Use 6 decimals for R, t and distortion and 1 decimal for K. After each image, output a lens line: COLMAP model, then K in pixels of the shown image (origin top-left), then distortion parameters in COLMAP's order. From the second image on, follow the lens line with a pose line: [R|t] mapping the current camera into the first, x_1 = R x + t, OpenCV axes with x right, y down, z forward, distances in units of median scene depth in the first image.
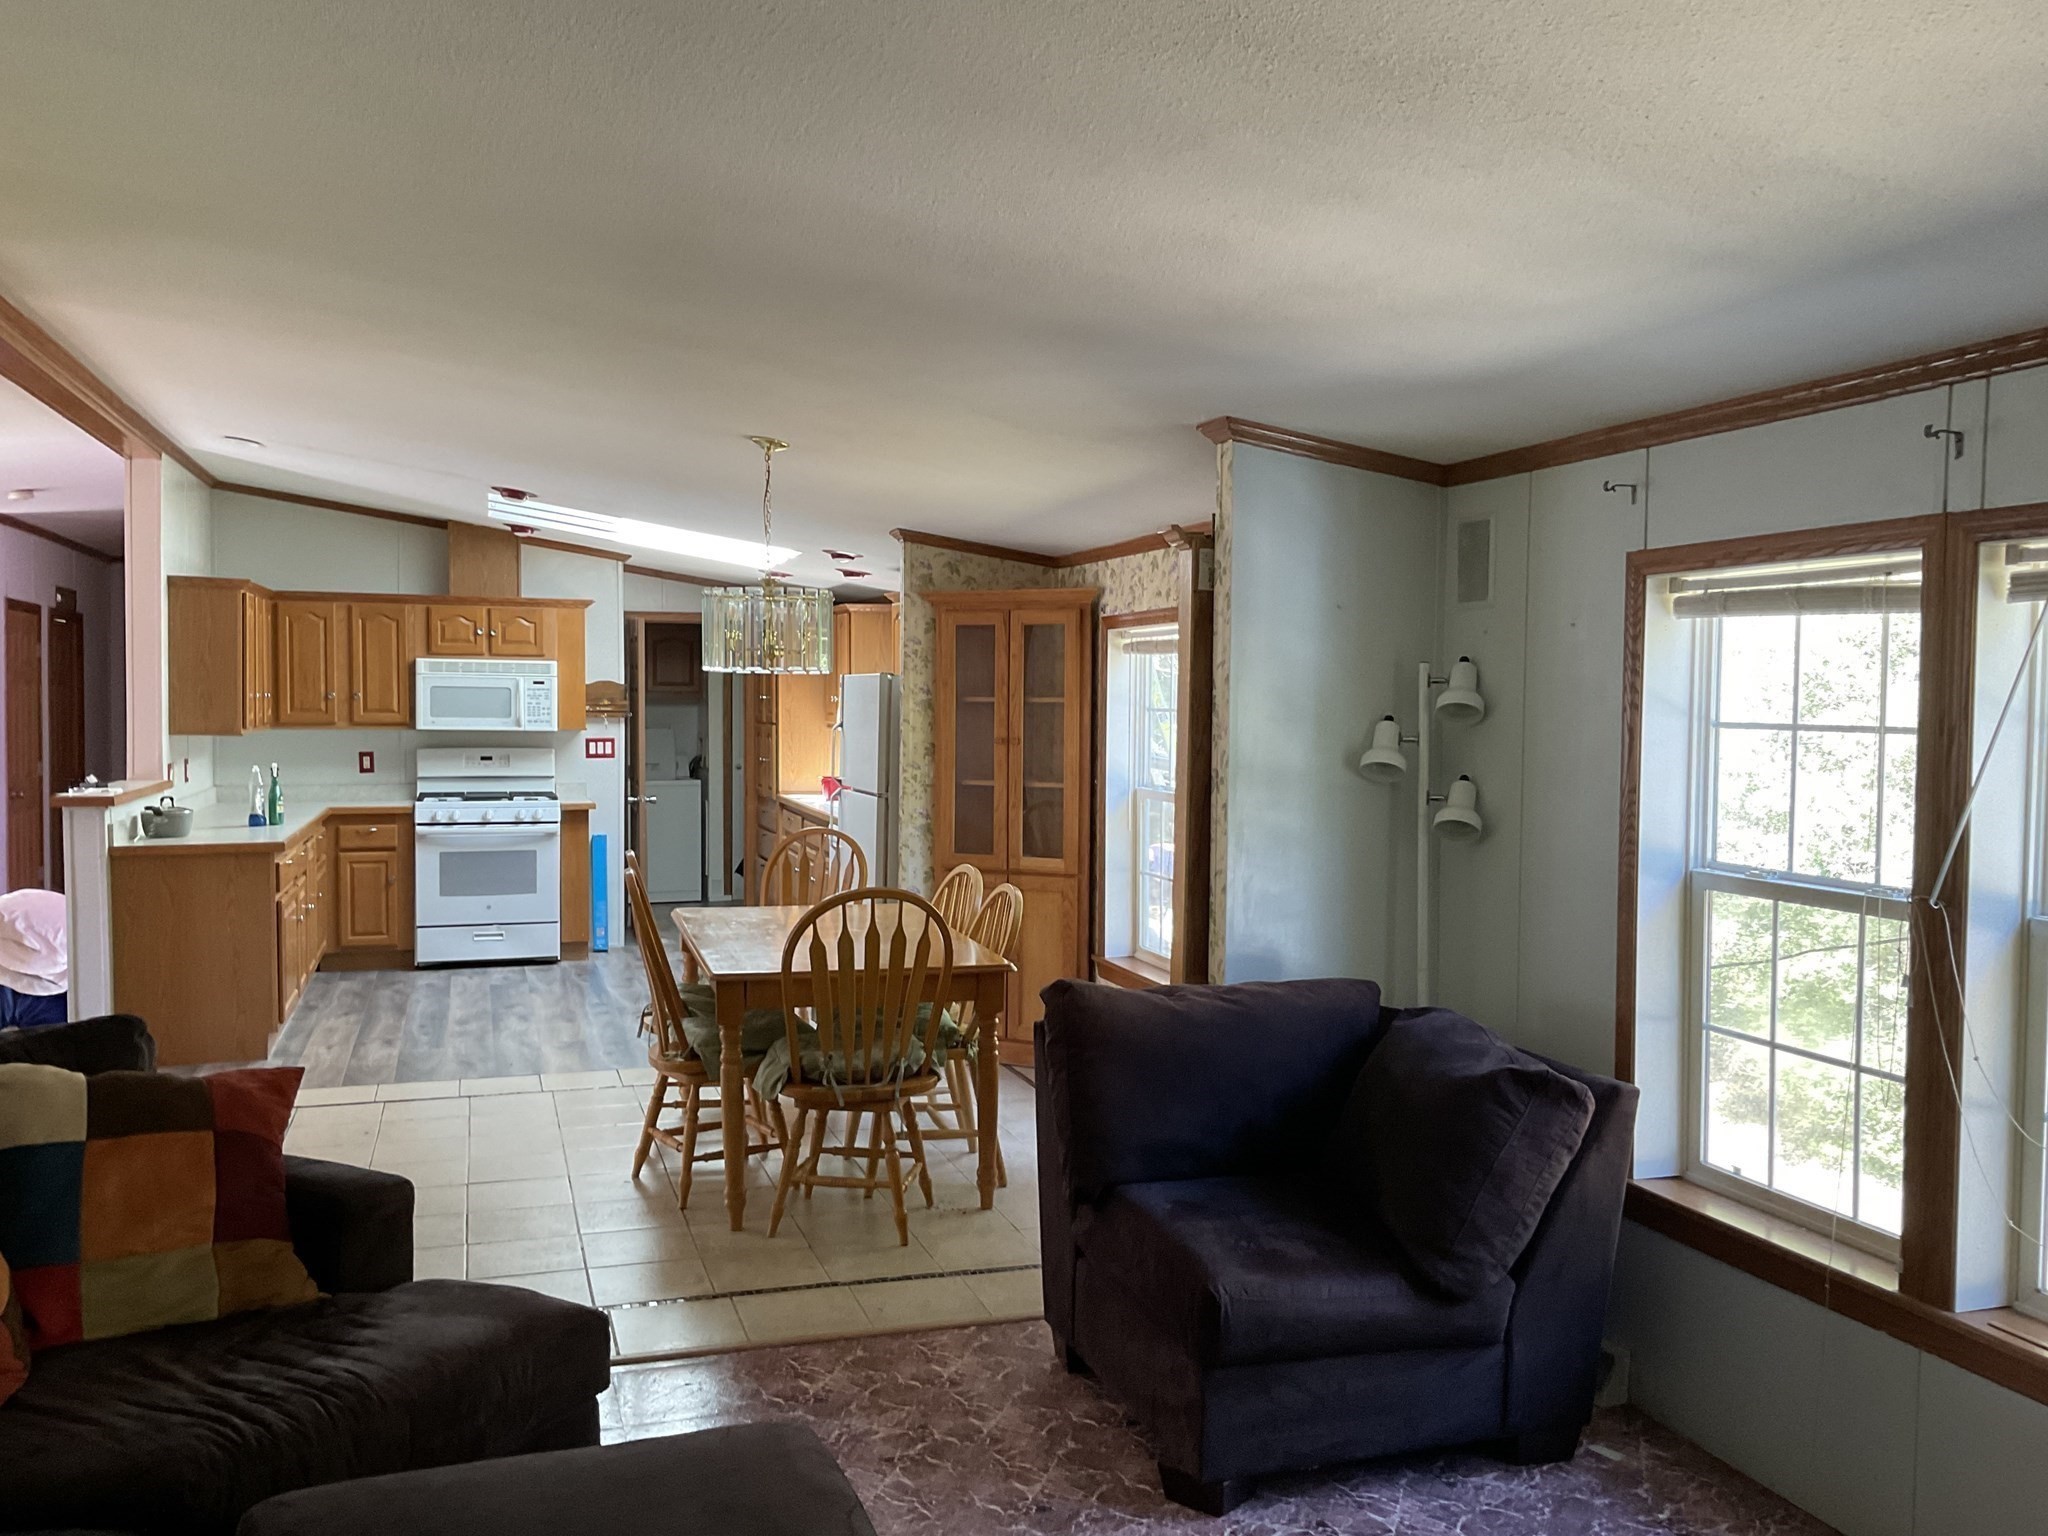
lens RADIAL K [[1725.3, 0, 1032.8], [0, 1725.3, 756.2], [0, 0, 1]] dist [0.052920, -0.092114]
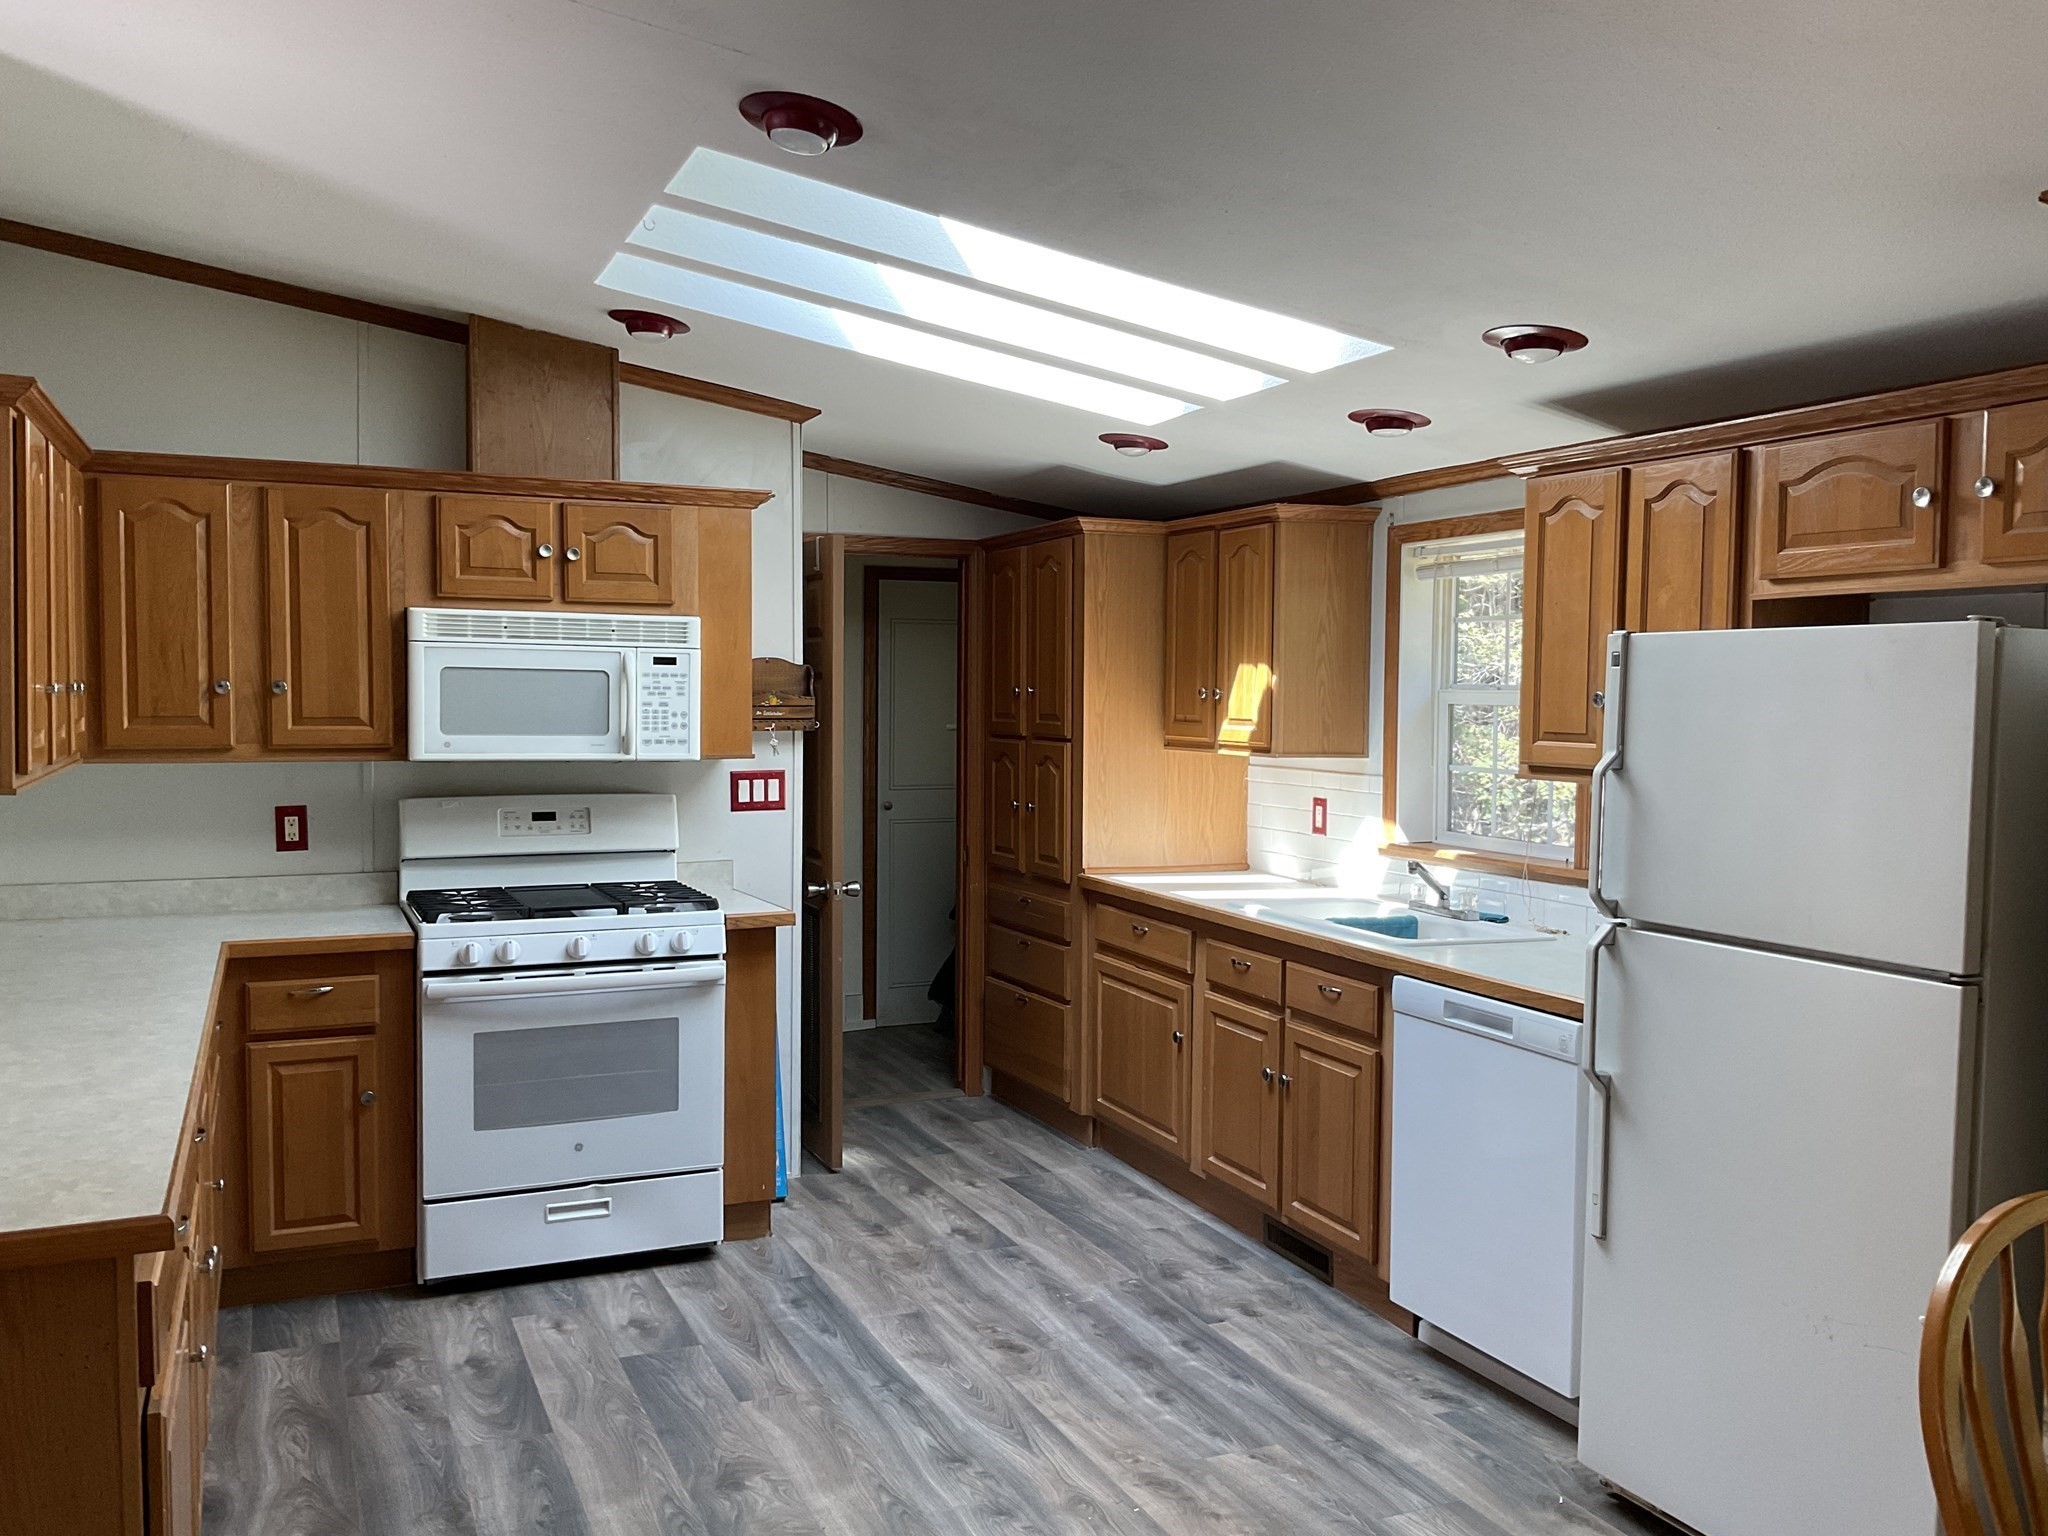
lens RADIAL K [[1725.3, 0, 1008.5], [0, 1725.3, 756.4], [0, 0, 1]] dist [0.052920, -0.092114]
pose [[0.996134, -0.004843, 0.087717, -0.236526], [0.004438, 0.999979, 0.004811, -0.018054], [-0.087738, -0.004404, 0.996134, 0.523574]]
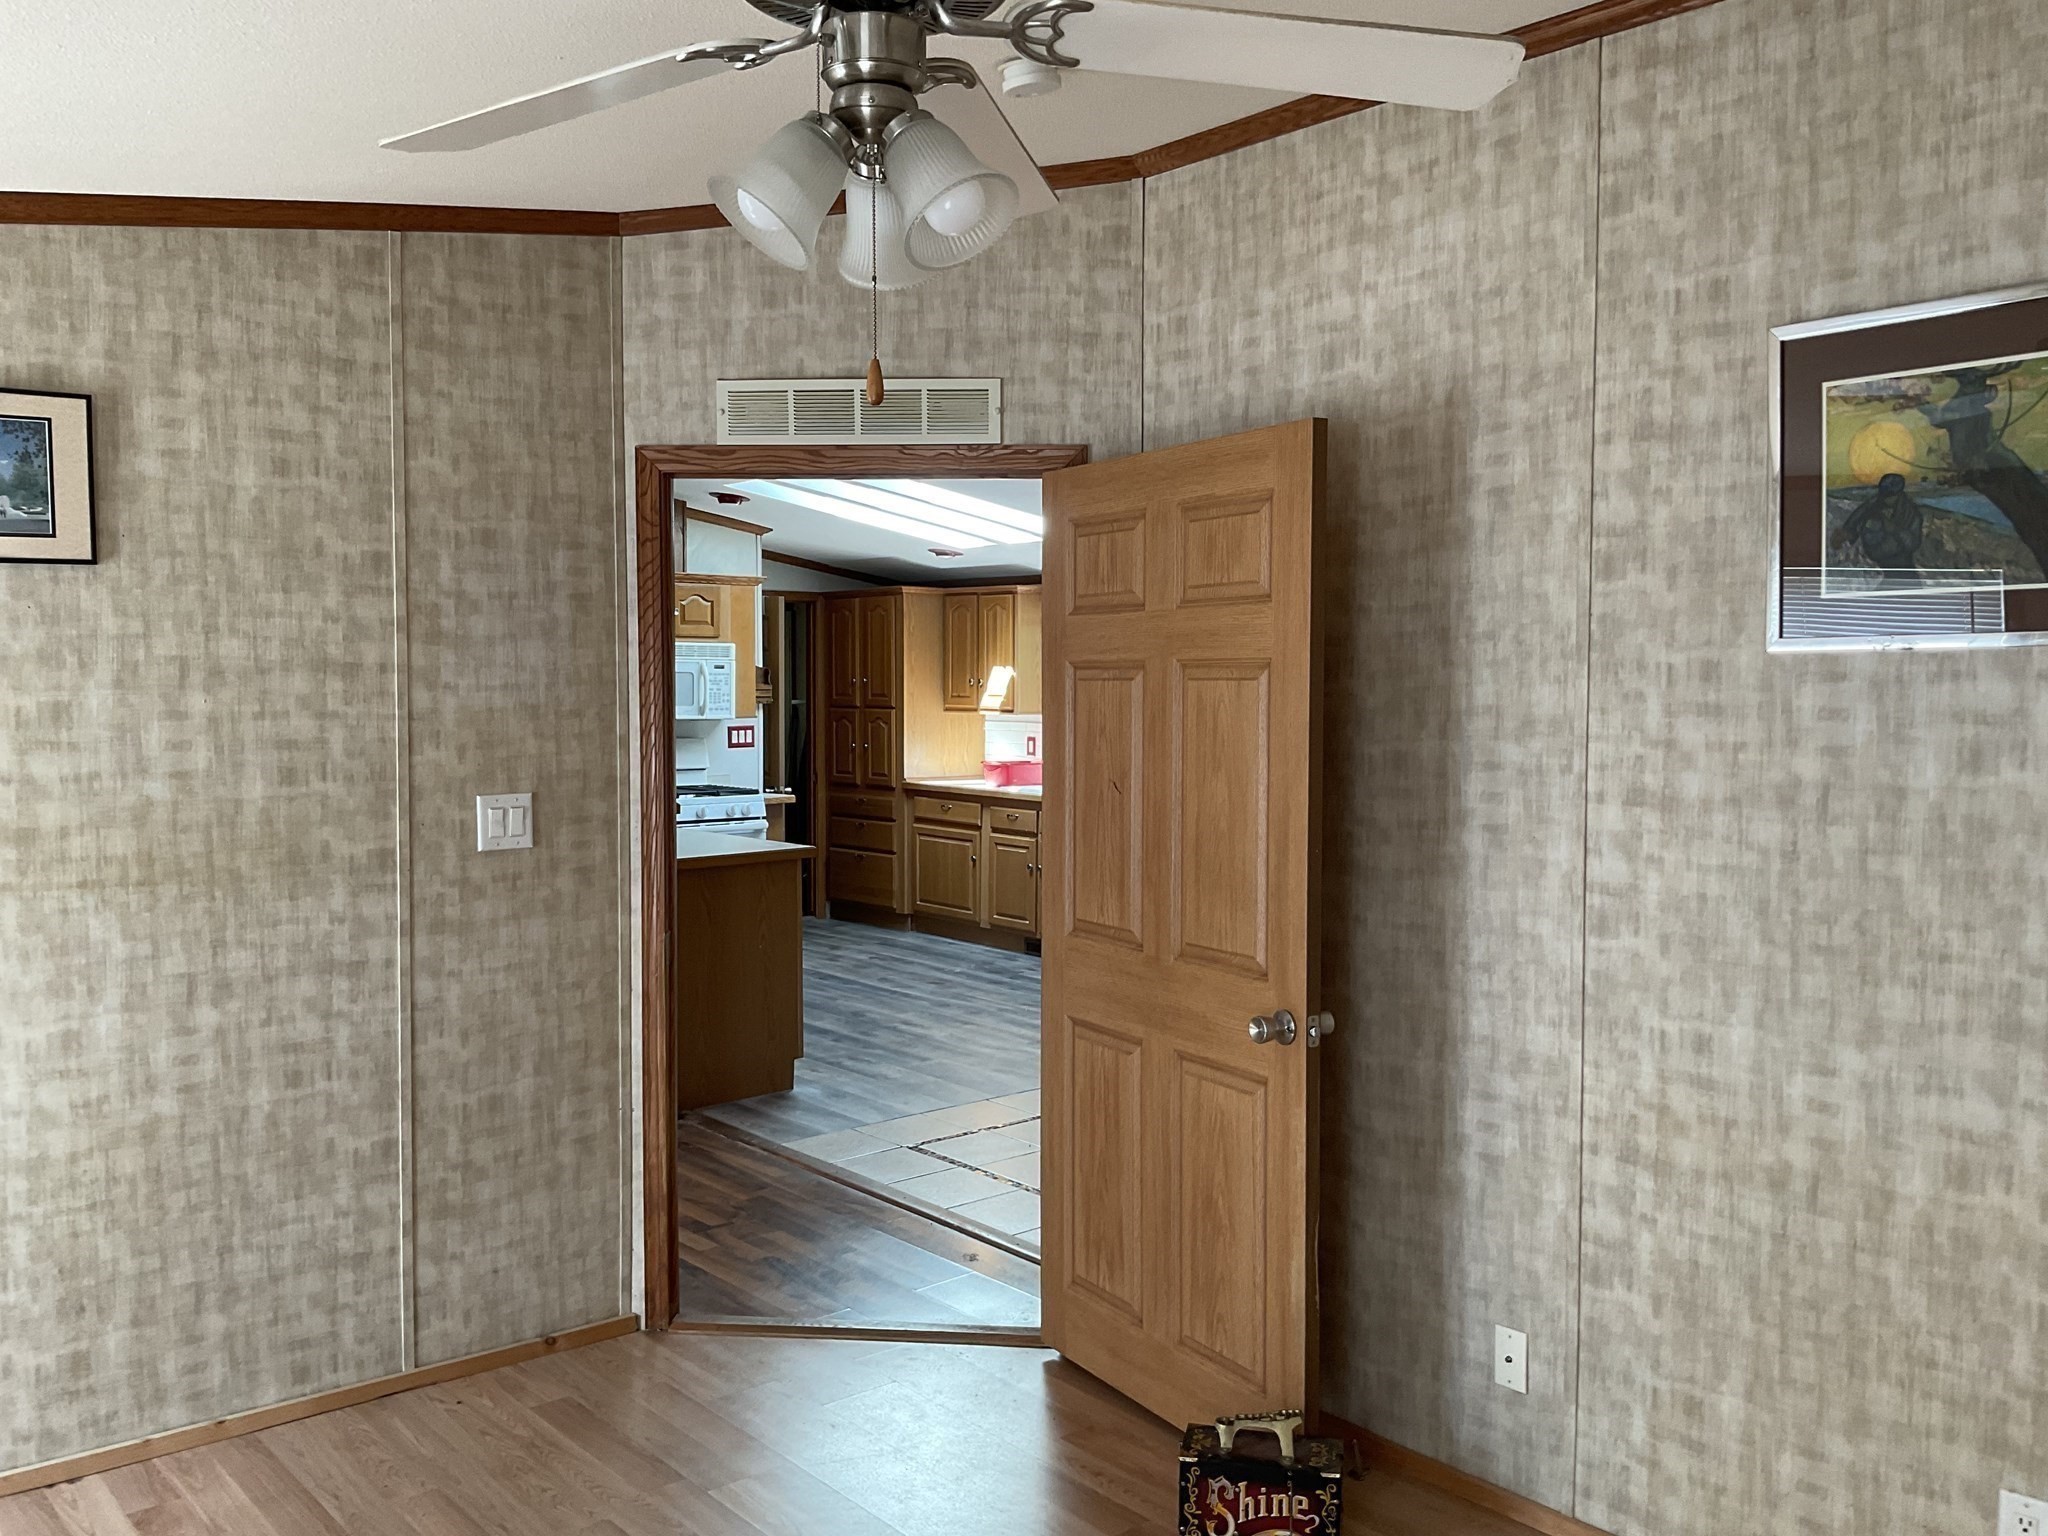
lens RADIAL K [[1725.3, 0, 1027.4], [0, 1725.3, 773.5], [0, 0, 1]] dist [0.052920, -0.092114]
pose [[0.925005, -0.028016, 0.378920, -0.490624], [0.018828, 0.999432, 0.027933, -0.008521], [-0.379488, -0.018704, 0.925008, 0.094188]]
